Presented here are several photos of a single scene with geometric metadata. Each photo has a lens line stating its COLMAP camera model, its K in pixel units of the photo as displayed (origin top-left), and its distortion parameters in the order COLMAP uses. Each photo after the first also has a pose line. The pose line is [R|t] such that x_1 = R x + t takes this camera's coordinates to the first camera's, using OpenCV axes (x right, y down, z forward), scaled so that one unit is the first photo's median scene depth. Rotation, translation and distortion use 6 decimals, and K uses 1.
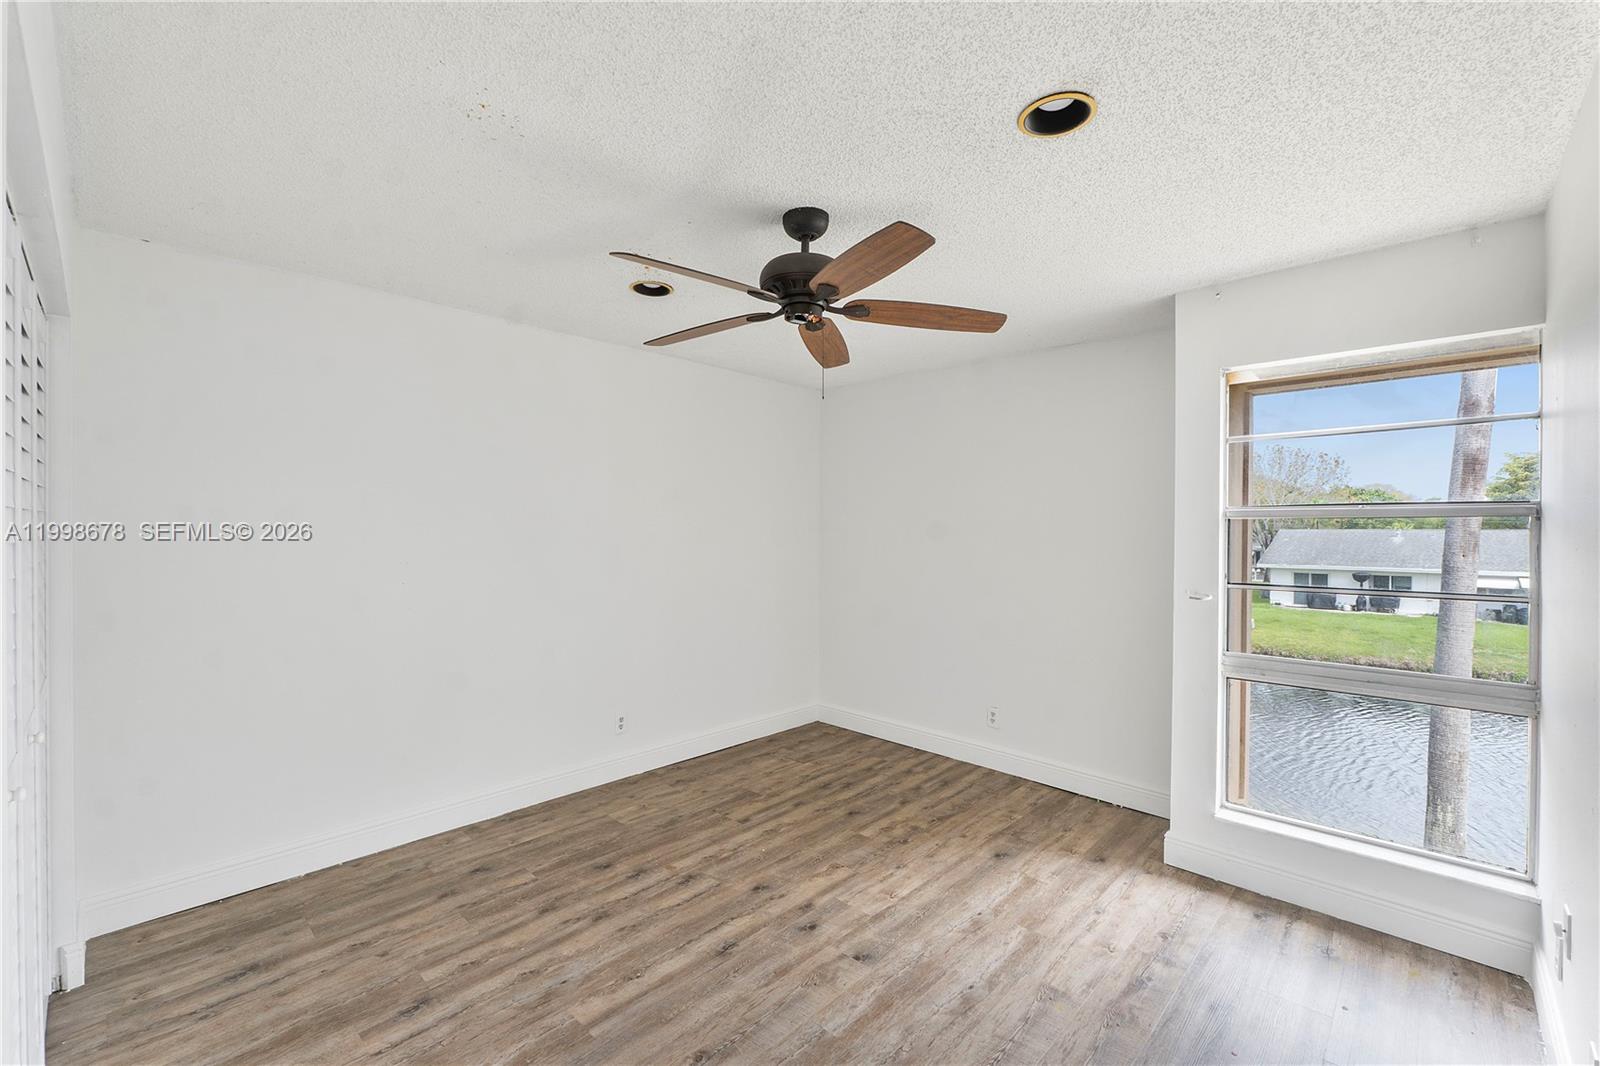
lens RADIAL K [[671.7, 0, 788.7], [0, 671.7, 531.4], [0, 0, 1]] dist [-0.007232, -0.001279]
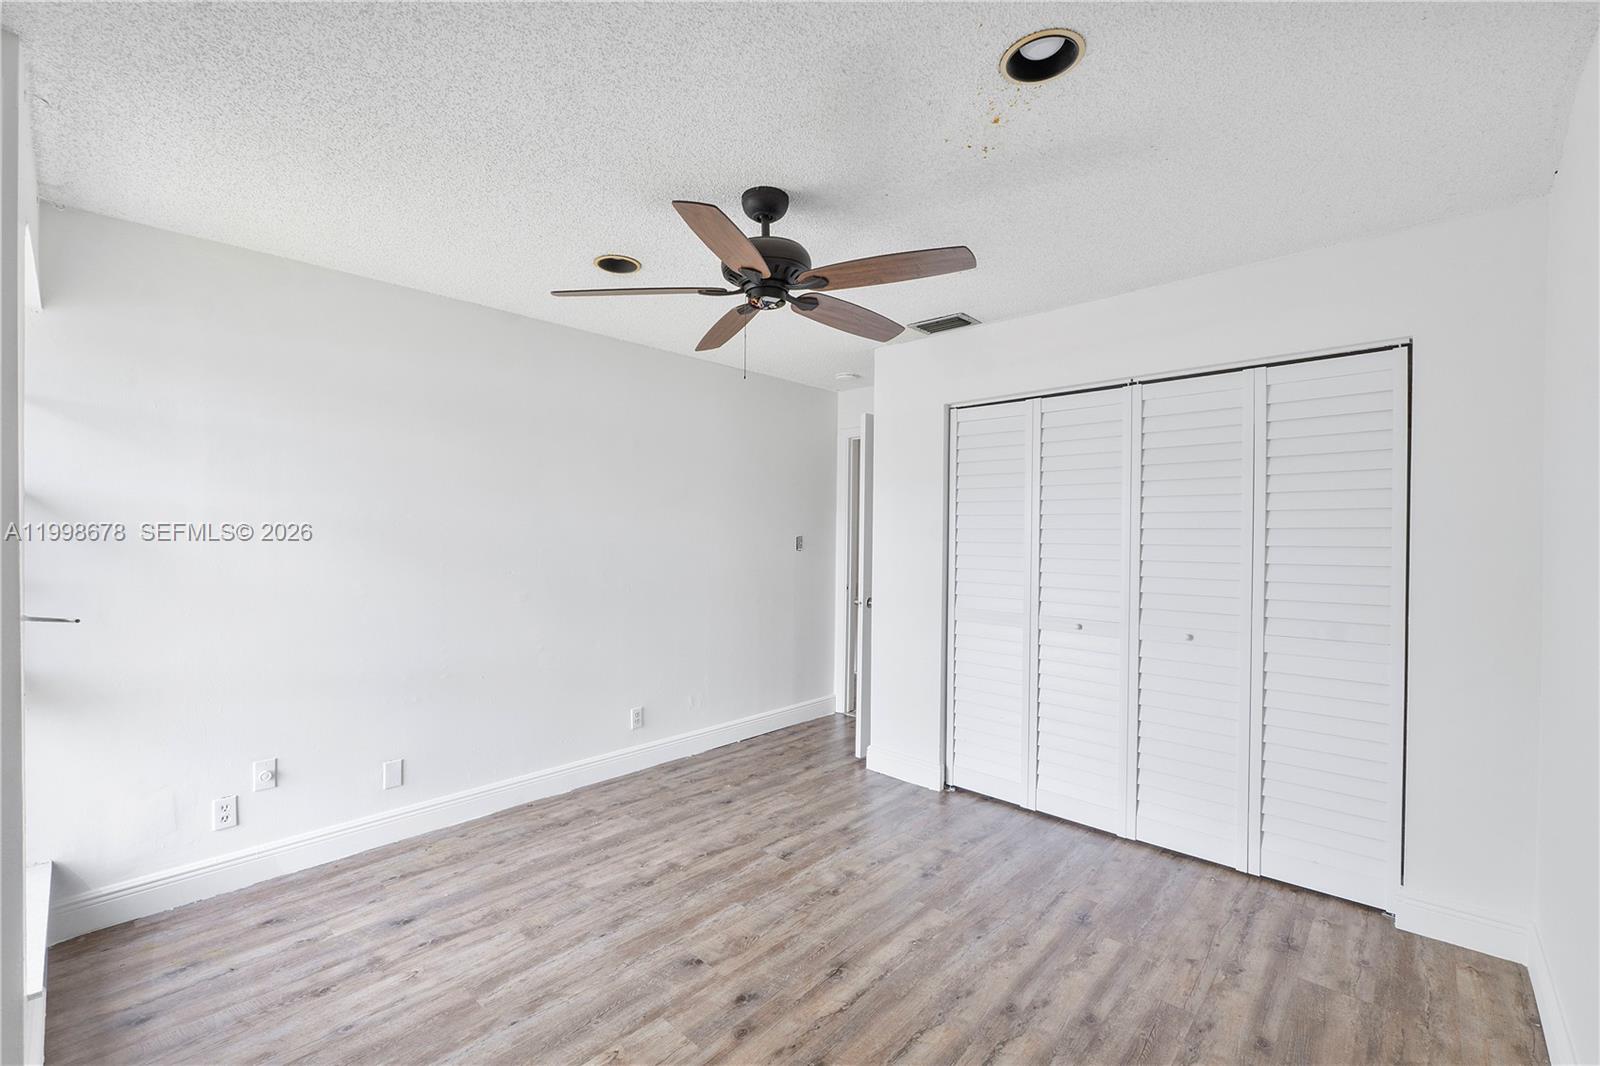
lens RADIAL K [[671.7, 0, 788.7], [0, 671.7, 531.4], [0, 0, 1]] dist [-0.007232, -0.001279]
pose [[-0.999809, -0.013108, -0.014499, -0.004144], [-0.013169, 0.999905, 0.004074, 0.017071], [0.014444, 0.004264, -0.999887, 1.945307]]
